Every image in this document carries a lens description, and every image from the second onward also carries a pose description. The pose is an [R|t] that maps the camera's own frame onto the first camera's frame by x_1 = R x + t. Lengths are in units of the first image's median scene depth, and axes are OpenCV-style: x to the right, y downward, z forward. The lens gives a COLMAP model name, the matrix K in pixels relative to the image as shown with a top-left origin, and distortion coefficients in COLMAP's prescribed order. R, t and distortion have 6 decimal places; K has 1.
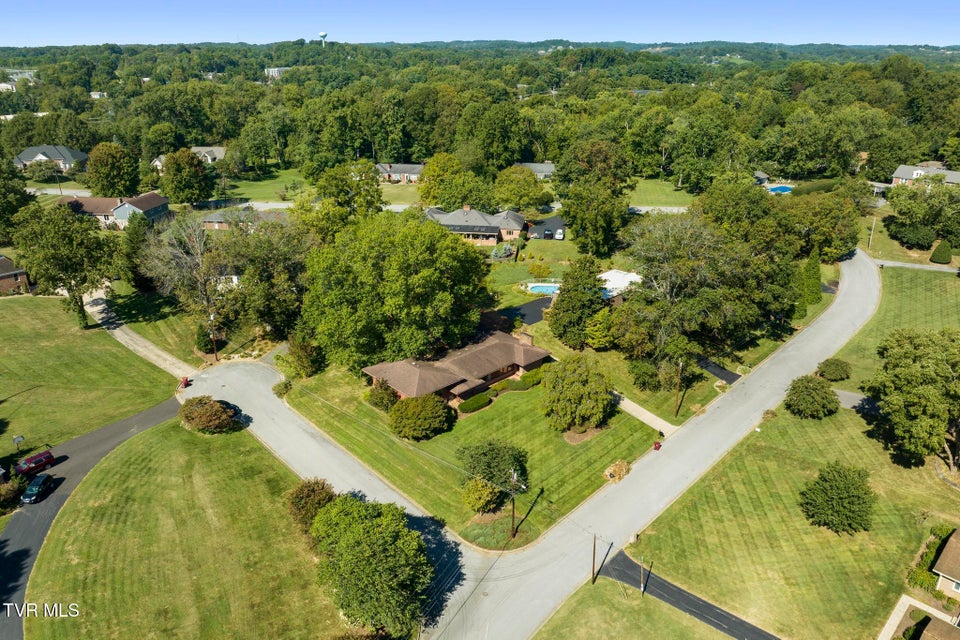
lens RADIAL K [[675.6, 0, 482.8], [0, 675.6, 319.1], [0, 0, 1]] dist [-0.055786, 0.025185]
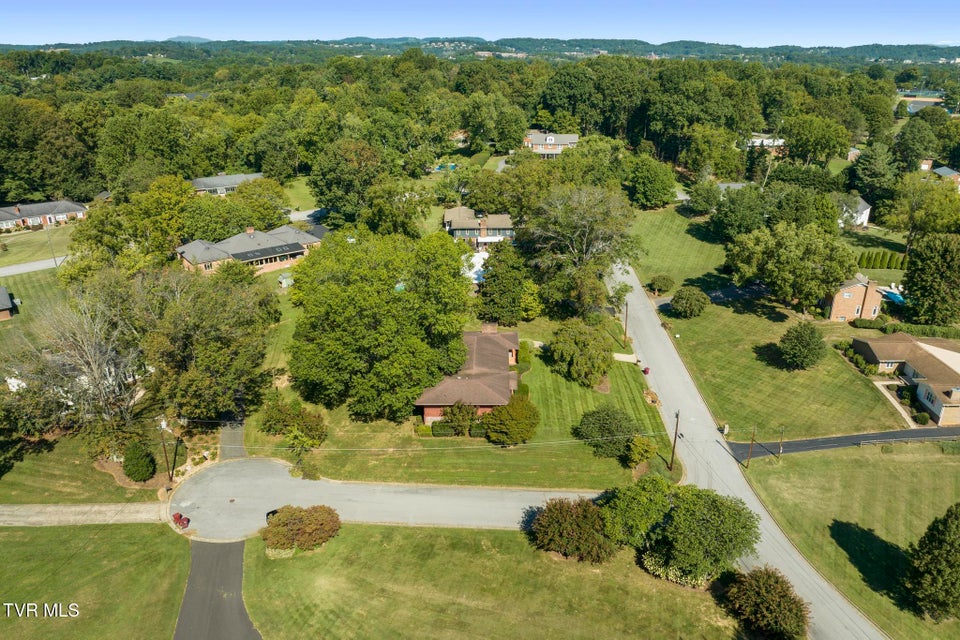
lens RADIAL K [[675.6, 0, 484.3], [0, 675.6, 318.6], [0, 0, 1]] dist [-0.055786, 0.025185]
pose [[0.696591, -0.273099, 0.663459, -0.700256], [0.271808, 0.956245, 0.108238, -0.110489], [-0.663989, 0.104936, 0.740343, 0.266932]]
